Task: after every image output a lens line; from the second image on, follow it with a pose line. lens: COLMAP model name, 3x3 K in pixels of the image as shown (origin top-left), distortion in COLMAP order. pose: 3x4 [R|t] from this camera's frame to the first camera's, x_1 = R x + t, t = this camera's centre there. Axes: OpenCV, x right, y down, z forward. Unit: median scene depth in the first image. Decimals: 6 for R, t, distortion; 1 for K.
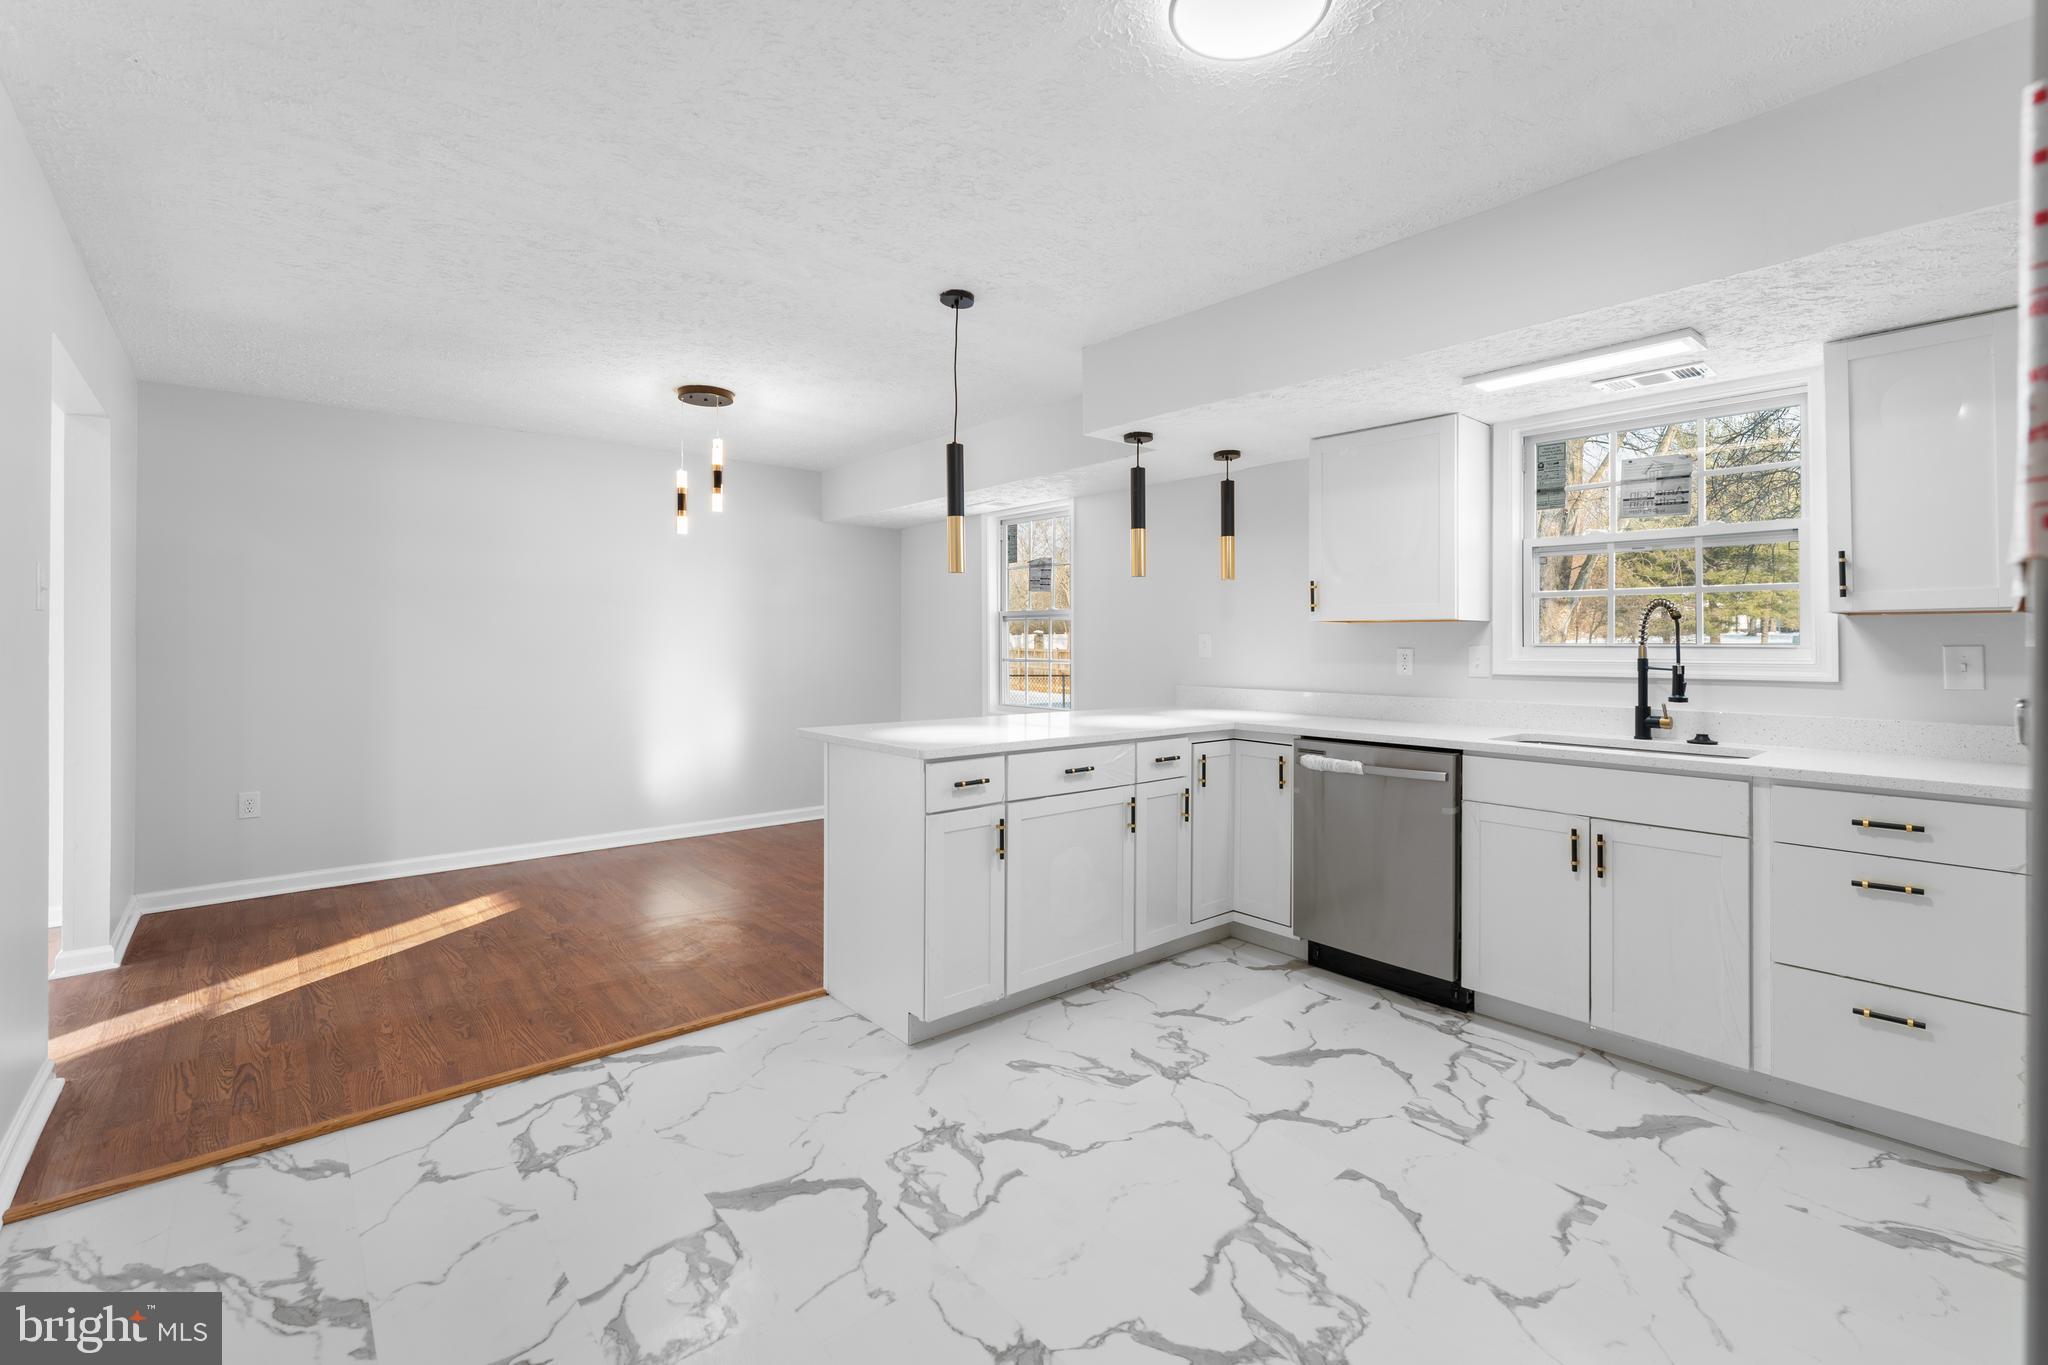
lens RADIAL K [[882.6, 0, 1030.6], [0, 882.6, 643.2], [0, 0, 1]] dist [0.002665, -0.000542]
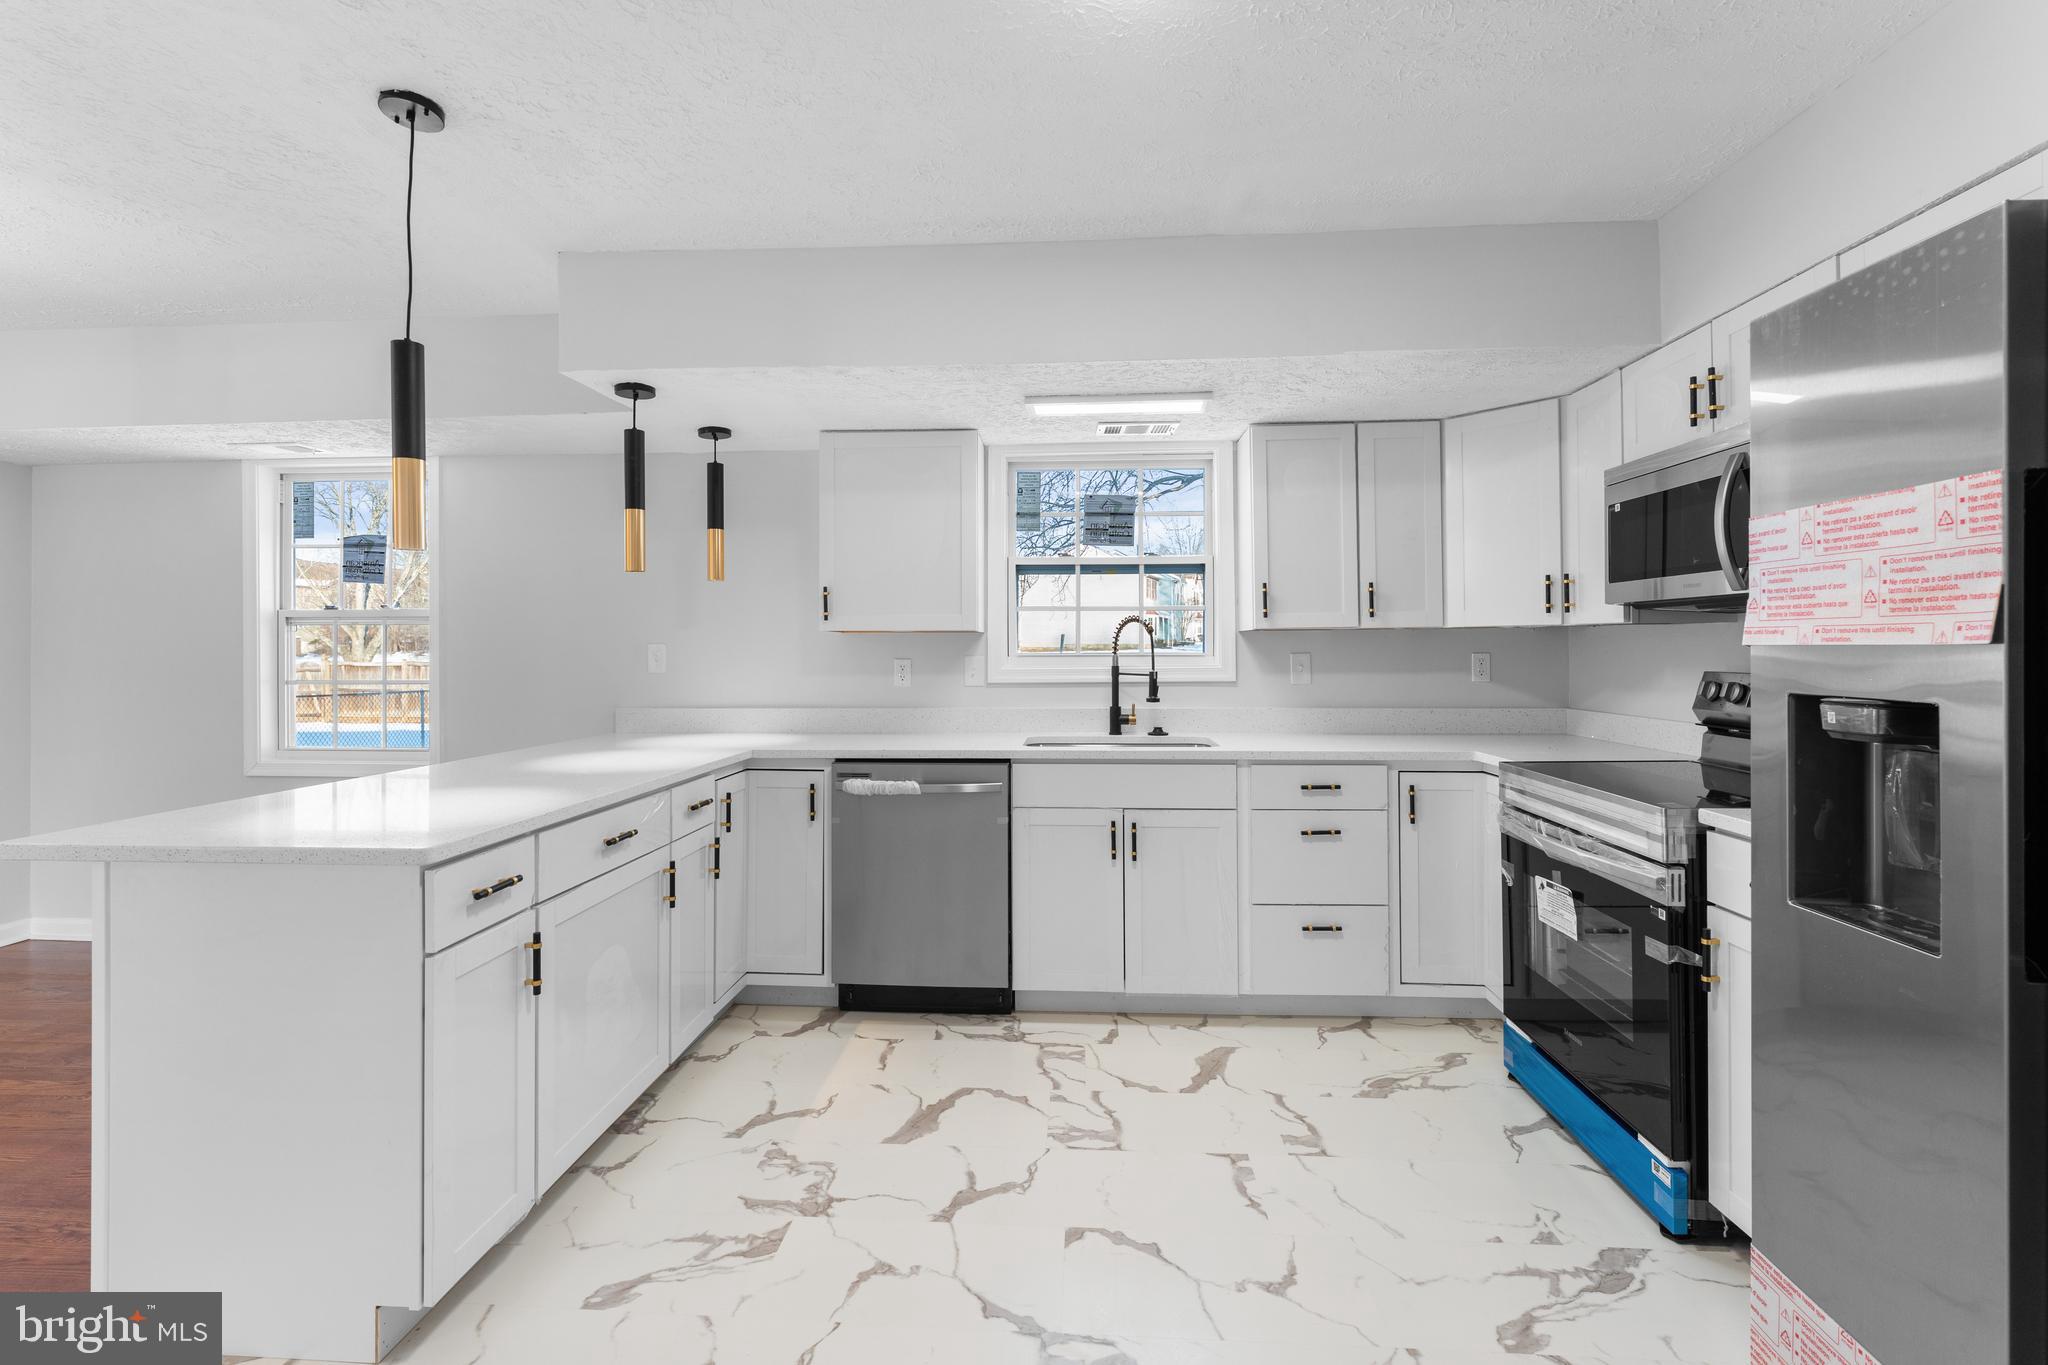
lens RADIAL K [[882.6, 0, 1022.5], [0, 882.6, 644.0], [0, 0, 1]] dist [0.002665, -0.000542]
pose [[0.703603, -0.002710, 0.710588, -0.240237], [0.006927, 0.999971, -0.003045, -0.009603], [-0.710559, 0.007065, 0.703602, 0.279640]]
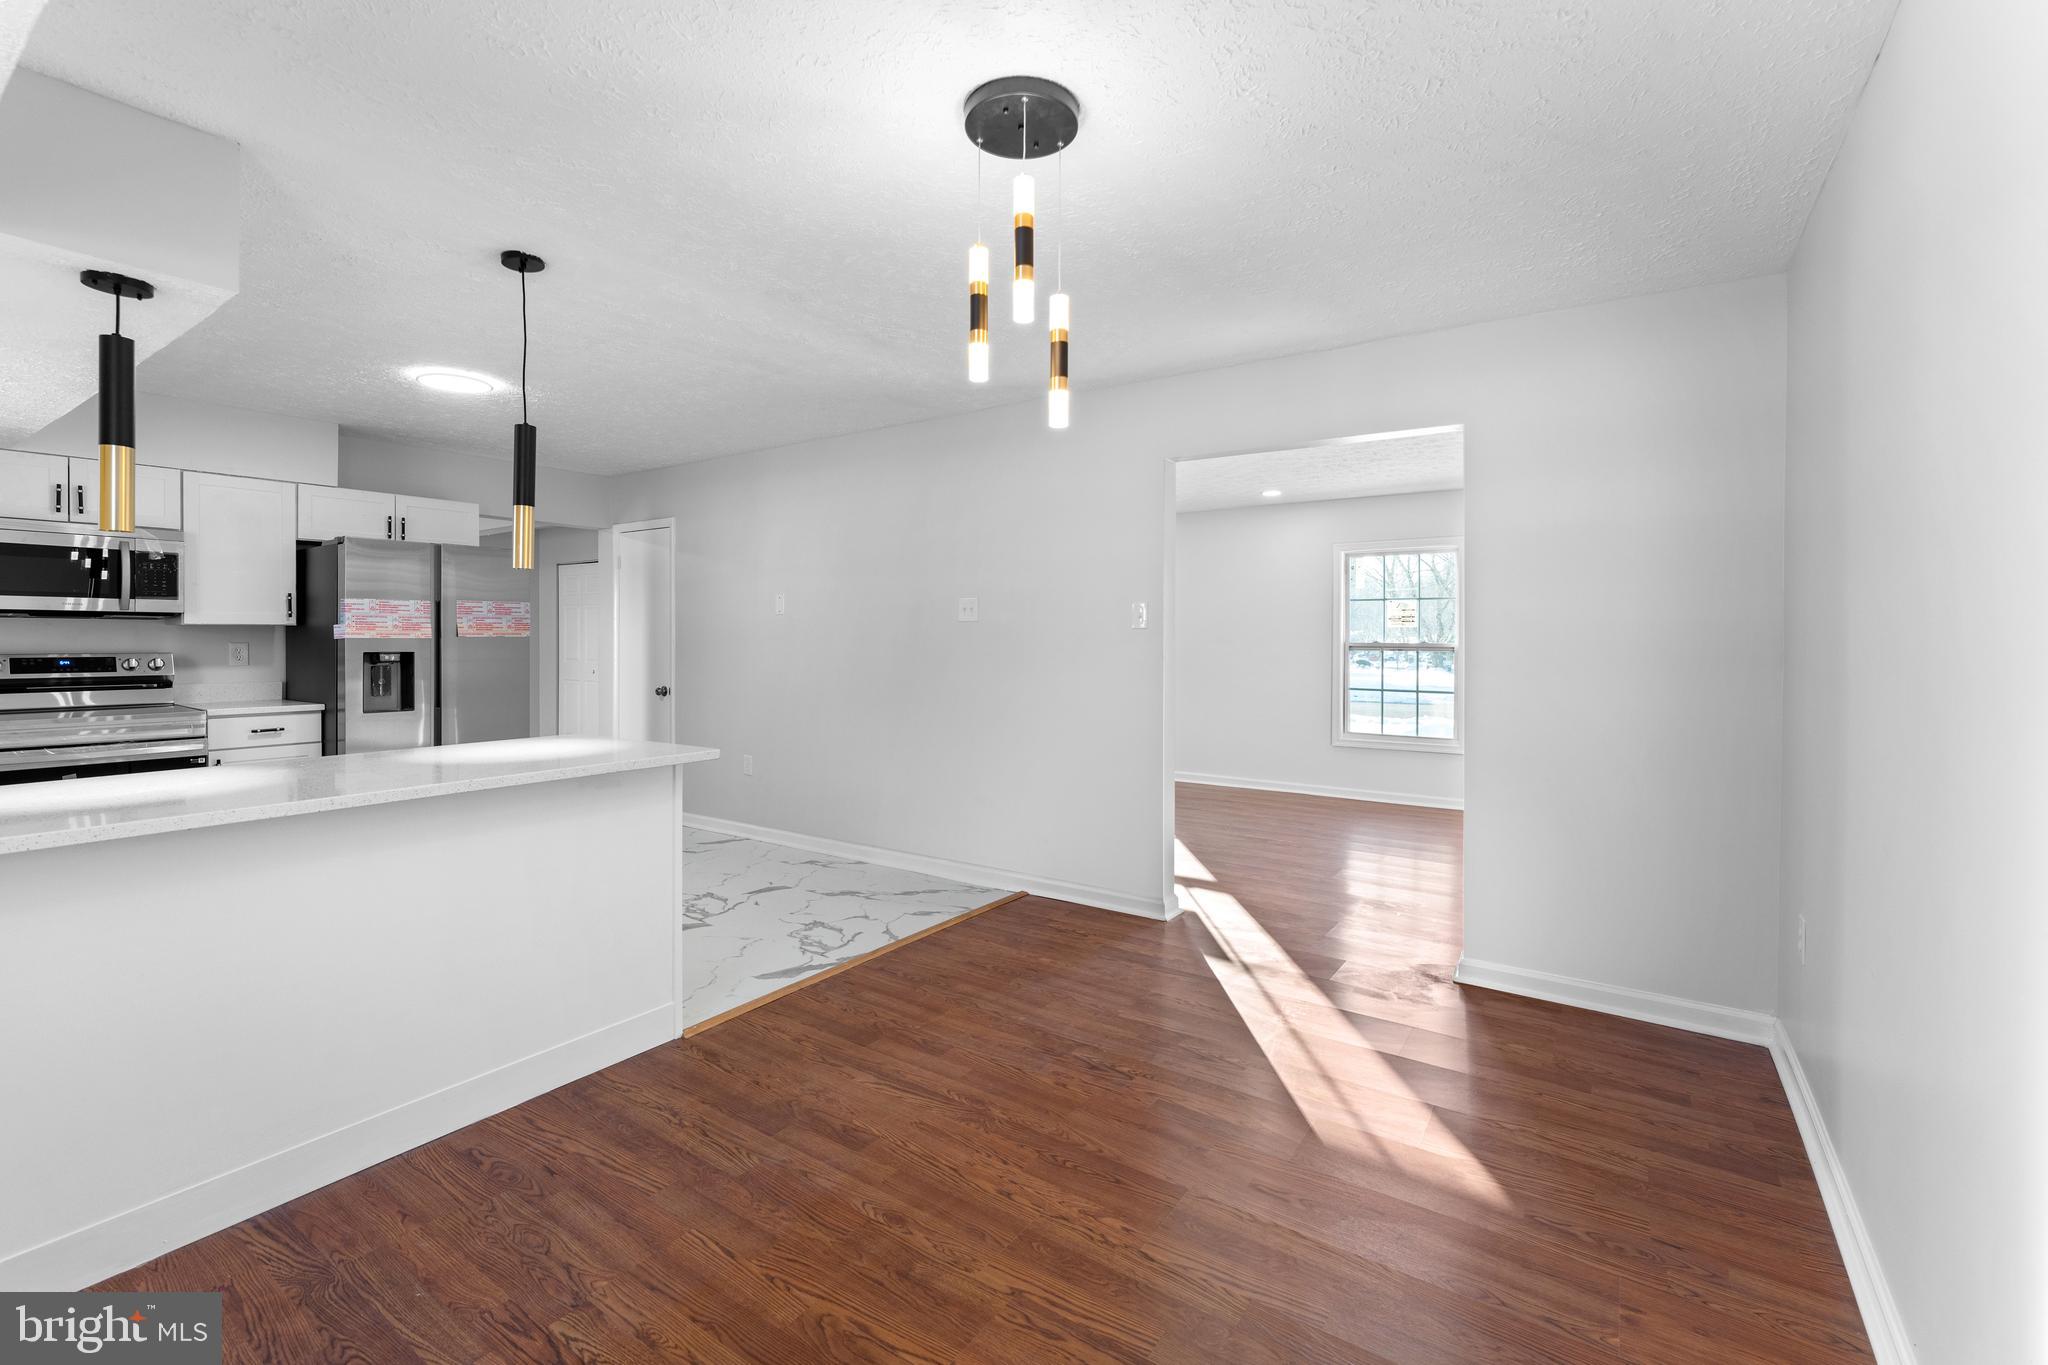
lens RADIAL K [[882.6, 0, 1024.9], [0, 882.6, 640.1], [0, 0, 1]] dist [0.002665, -0.000542]
pose [[-0.968230, -0.006327, -0.249981, -0.381821], [-0.005826, 0.999979, -0.002746, -0.006420], [0.249993, -0.001203, -0.968247, 2.153886]]
